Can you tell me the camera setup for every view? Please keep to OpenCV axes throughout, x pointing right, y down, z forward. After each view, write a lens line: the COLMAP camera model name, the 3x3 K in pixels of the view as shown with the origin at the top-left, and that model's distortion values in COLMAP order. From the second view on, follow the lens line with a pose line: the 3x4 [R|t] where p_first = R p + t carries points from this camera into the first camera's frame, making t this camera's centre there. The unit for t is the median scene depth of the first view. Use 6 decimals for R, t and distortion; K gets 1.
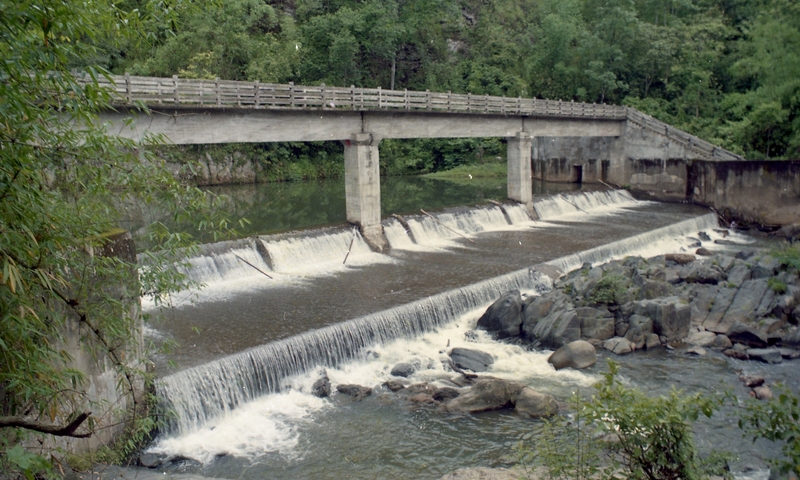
lens RADIAL K [[634.2, 0, 400.8], [0, 634.2, 242.6], [0, 0, 1]] dist [-0.103532, 0.095606]
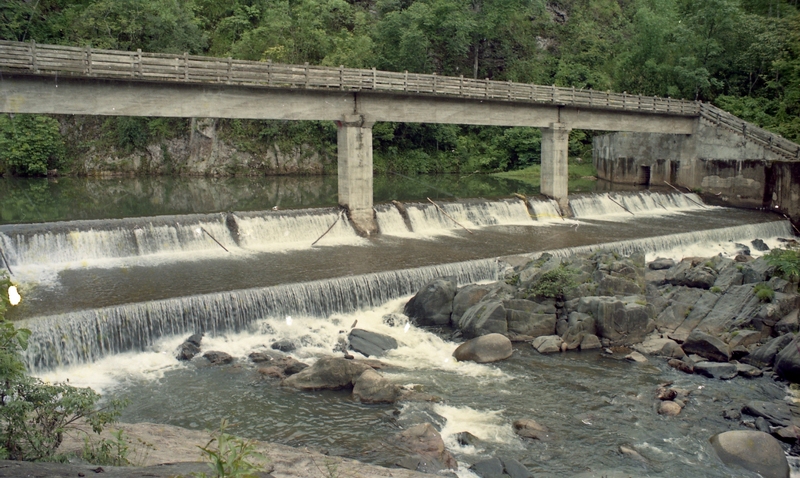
lens RADIAL K [[634.2, 0, 400.8], [0, 634.2, 241.6], [0, 0, 1]] dist [-0.103532, 0.095606]
pose [[0.977986, 0.054132, -0.201526, 0.168054], [-0.056727, 0.998364, -0.007121, 0.020329], [0.200811, 0.018397, 0.979457, 0.045949]]
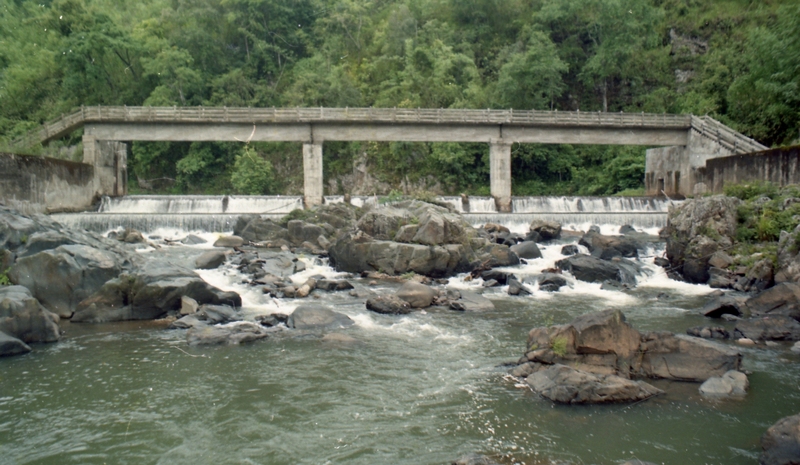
lens RADIAL K [[642.8, 0, 400.0], [0, 642.8, 247.5], [0, 0, 1]] dist [-0.095766, 0.095607]
pose [[0.743364, 0.058627, -0.666313, 0.894132], [-0.120786, 0.991541, -0.047510, 0.110442], [0.657891, 0.115799, 0.744157, 0.011784]]
